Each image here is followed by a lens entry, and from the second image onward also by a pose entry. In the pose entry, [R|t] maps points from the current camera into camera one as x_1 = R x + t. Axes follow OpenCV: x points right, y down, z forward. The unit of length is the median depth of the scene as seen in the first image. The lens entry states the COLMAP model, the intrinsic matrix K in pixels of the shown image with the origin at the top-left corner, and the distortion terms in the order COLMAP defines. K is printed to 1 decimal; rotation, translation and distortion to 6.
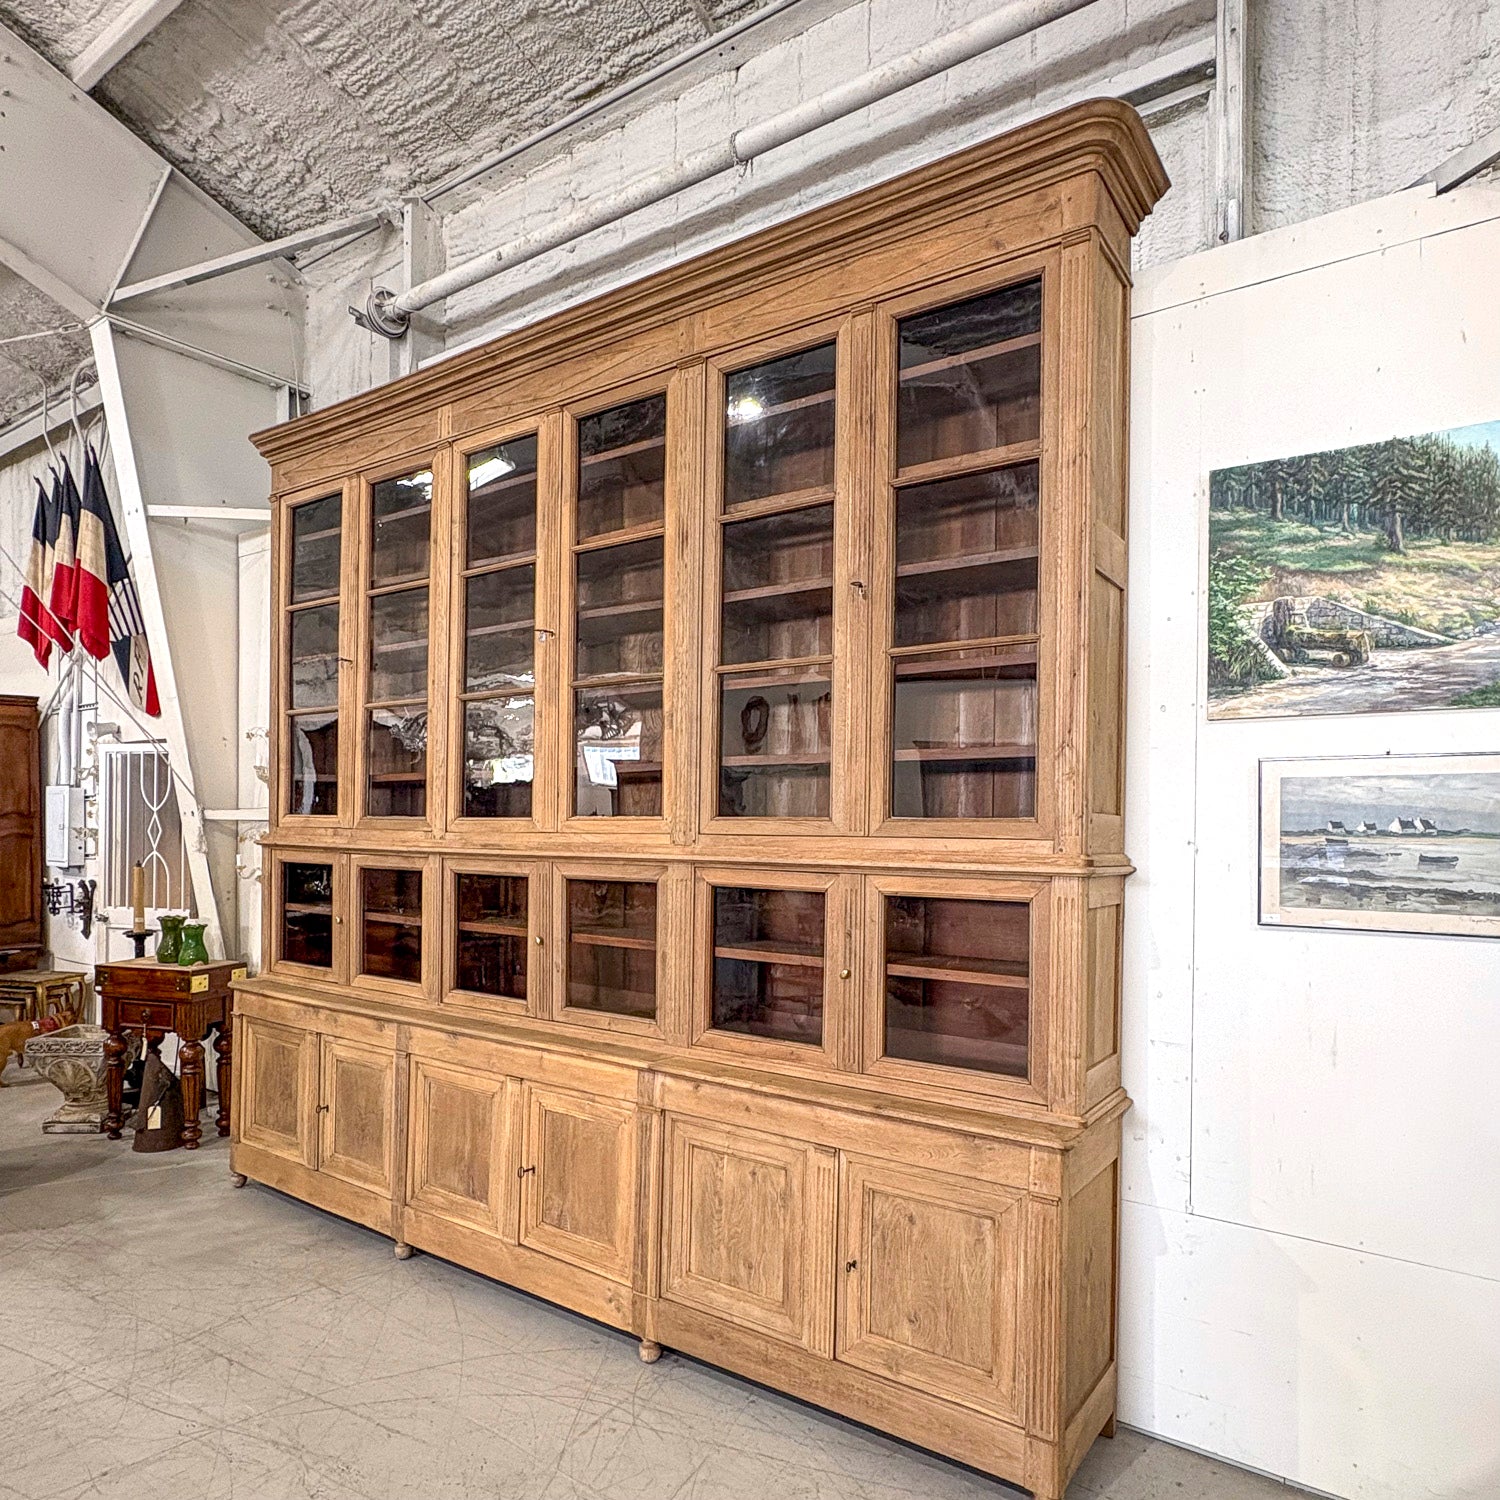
lens RADIAL K [[1009.0, 0, 763.1], [0, 1009.0, 826.7], [0, 0, 1]] dist [0.000622, -0.001396]
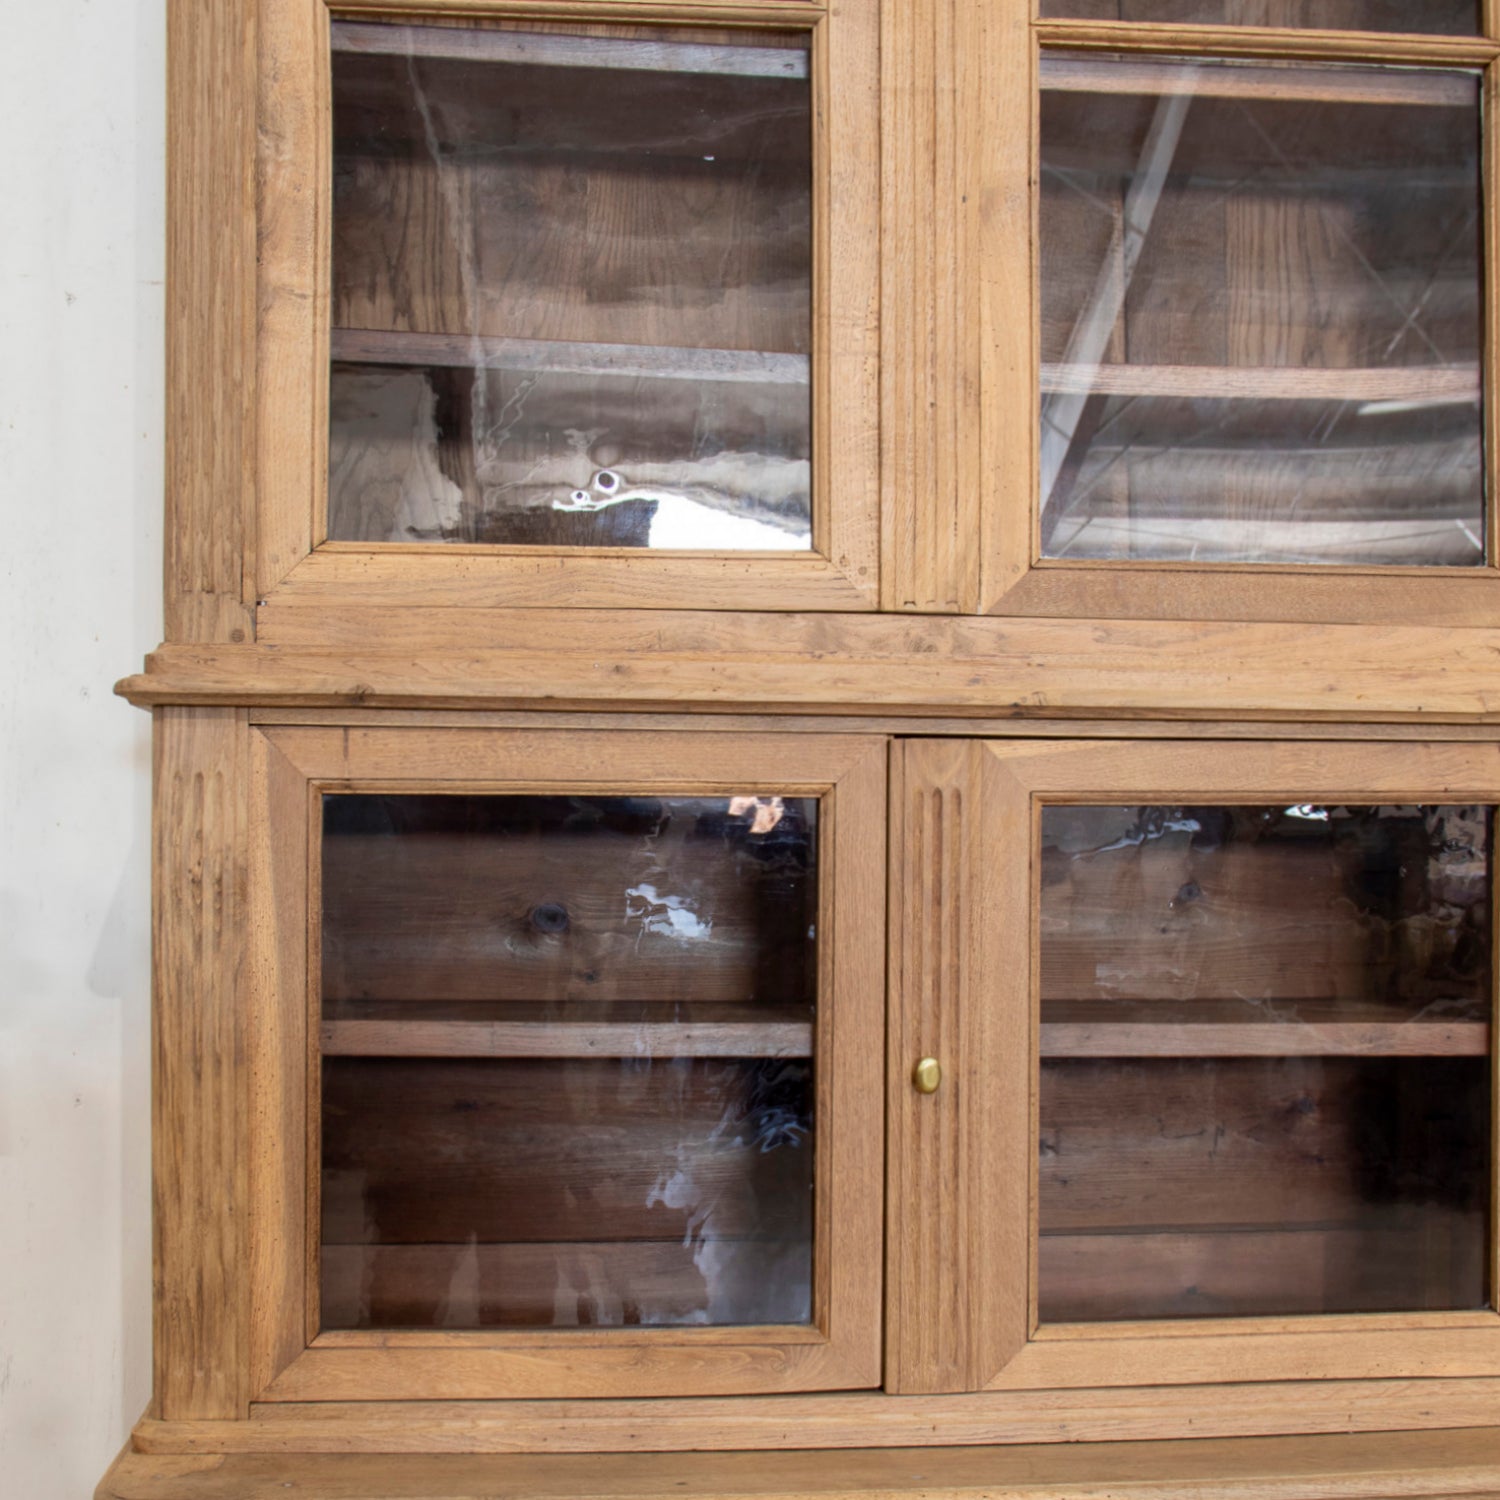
lens RADIAL K [[2268.2, 0, 727.6], [0, 2268.2, 817.7], [0, 0, 1]] dist [-0.087025, 0.020787]
pose [[0.757458, -0.007268, 0.652844, -0.871426], [0.006988, 0.999971, 0.003024, 0.048453], [-0.652847, 0.002271, 0.757487, 0.813298]]
